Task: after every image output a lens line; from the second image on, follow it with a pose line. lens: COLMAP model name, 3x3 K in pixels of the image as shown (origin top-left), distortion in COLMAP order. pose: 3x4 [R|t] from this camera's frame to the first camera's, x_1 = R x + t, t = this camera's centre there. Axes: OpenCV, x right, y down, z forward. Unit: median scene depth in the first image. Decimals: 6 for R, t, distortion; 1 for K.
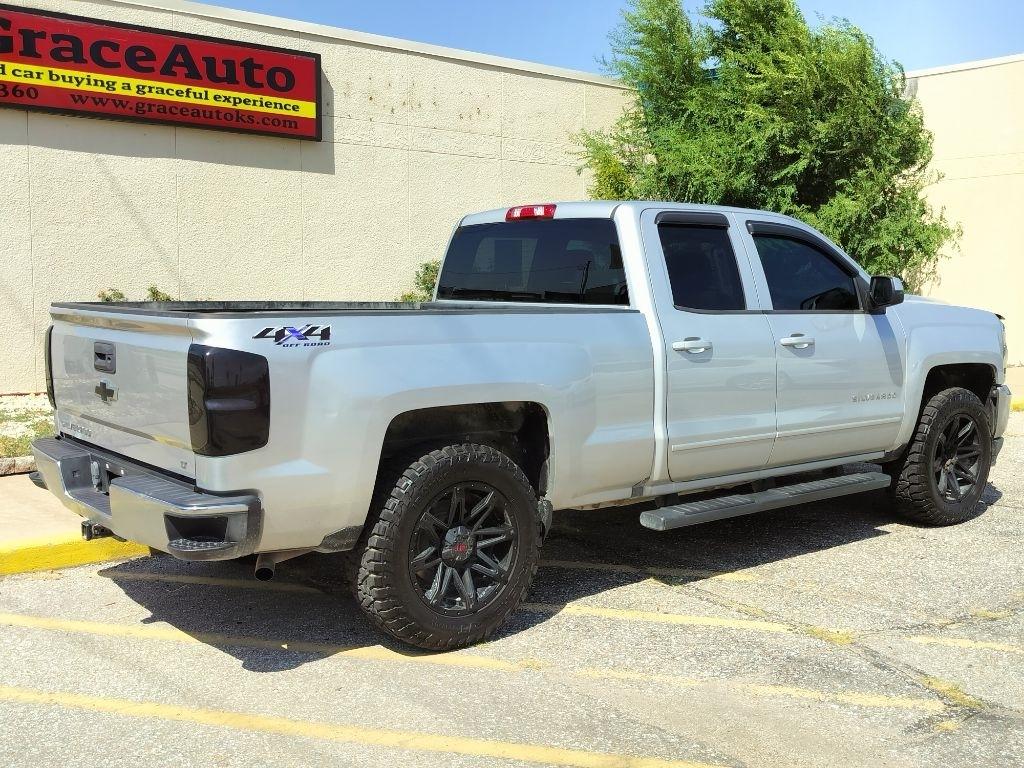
lens RADIAL K [[1115.8, 0, 516.1], [0, 1115.8, 382.2], [0, 0, 1]] dist [0.089862, -0.153505]
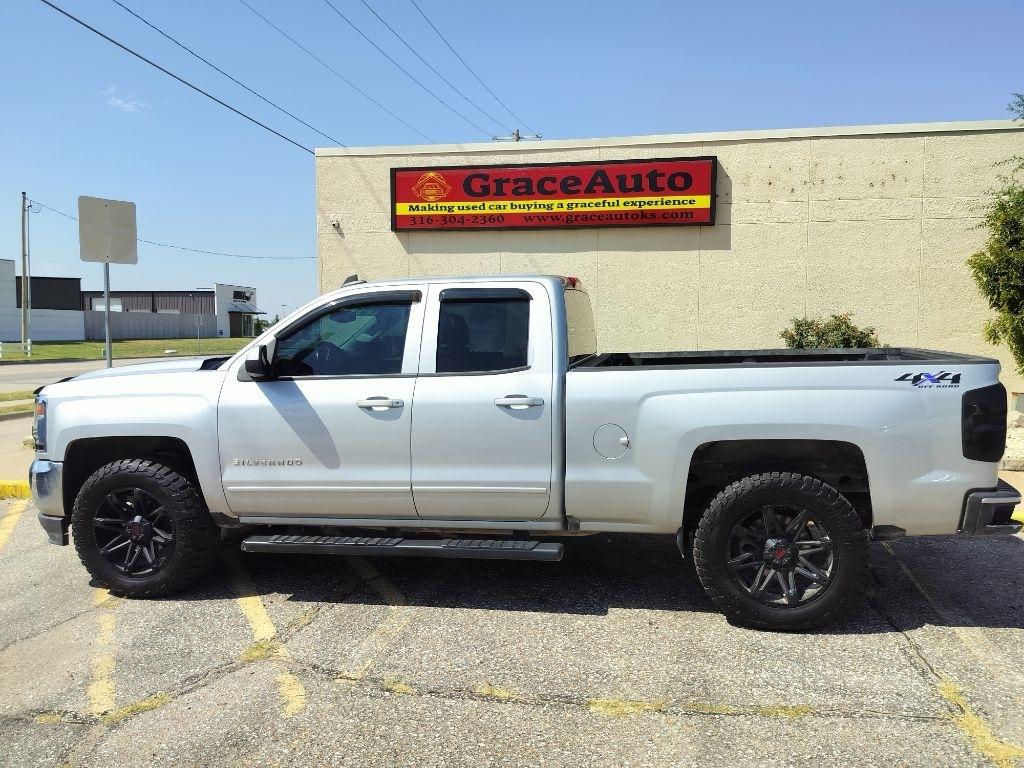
lens RADIAL K [[838.4, 0, 516.5], [0, 838.4, 385.9], [0, 0, 1]] dist [0.094782, -0.150944]
pose [[0.630944, 0.044781, -0.774535, 0.484613], [-0.065469, 0.997845, 0.004361, -0.029790], [0.773061, 0.047957, 0.632516, 0.279818]]
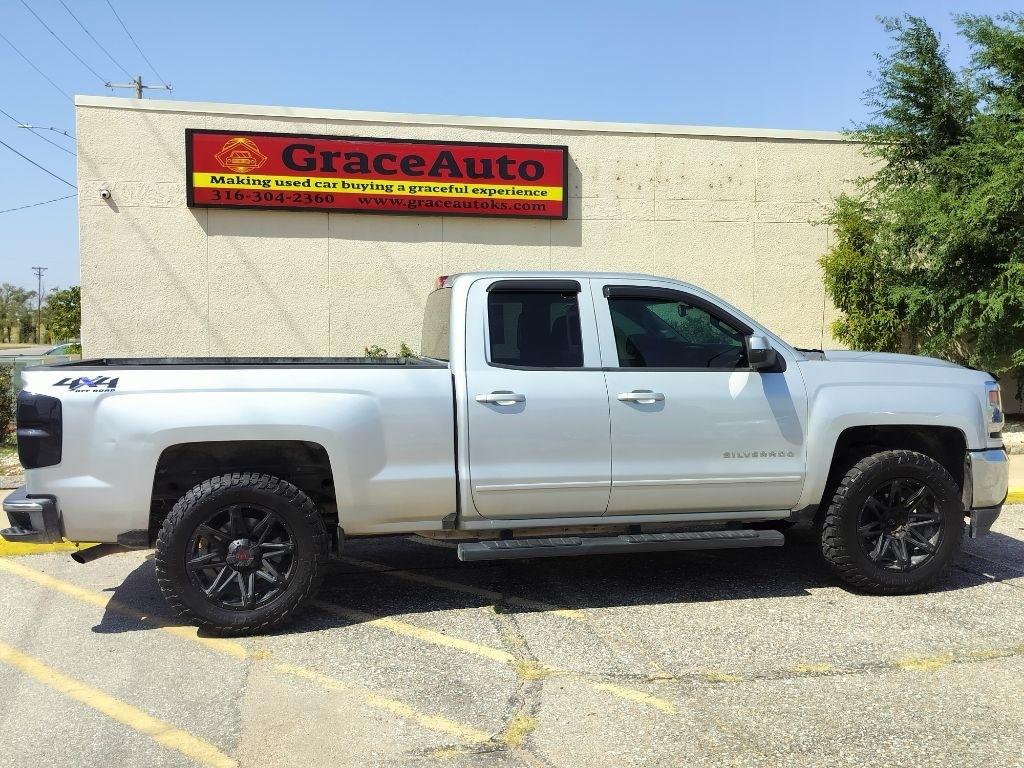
lens RADIAL K [[1009.1, 0, 515.8], [0, 1009.1, 383.6], [0, 0, 1]] dist [0.115529, -0.226372]
pose [[0.886049, 0.015924, -0.463318, 0.311636], [-0.035223, 0.998834, -0.033030, -0.007189], [0.462251, 0.045585, 0.885576, 0.052071]]
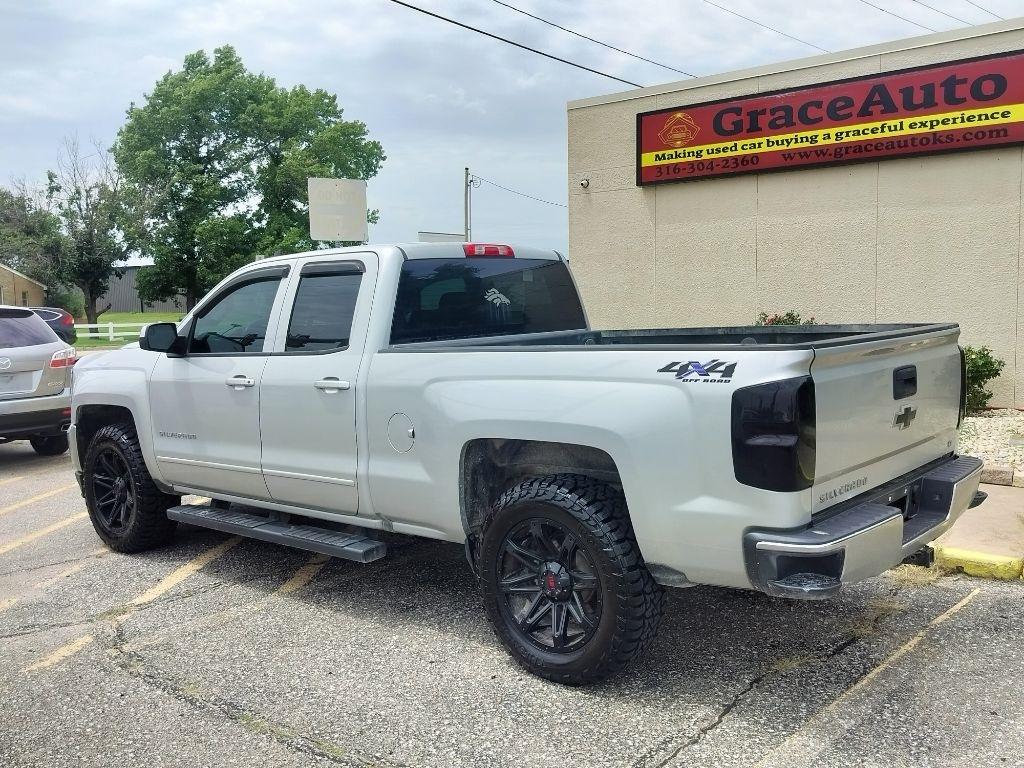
lens RADIAL K [[962.8, 0, 515.3], [0, 962.8, 380.3], [0, 0, 1]] dist [0.102496, -0.183621]
pose [[0.156532, 0.072561, -0.985004, 0.608143], [-0.071150, 0.995535, 0.062030, -0.055299], [0.985107, 0.060373, 0.160996, 0.552965]]
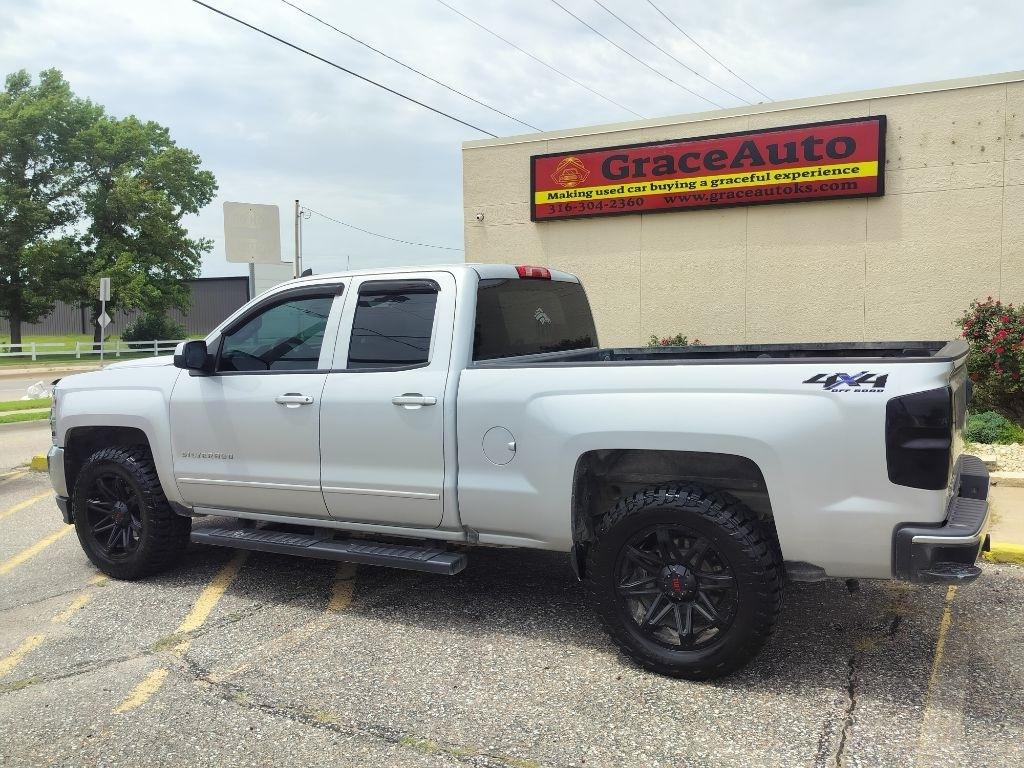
lens RADIAL K [[869.3, 0, 523.5], [0, 869.3, 382.6], [0, 0, 1]] dist [0.101077, -0.169573]
pose [[0.370247, 0.052625, -0.927442, 0.553974], [-0.070508, 0.997106, 0.028430, -0.043575], [0.926254, 0.054866, 0.372886, 0.439256]]
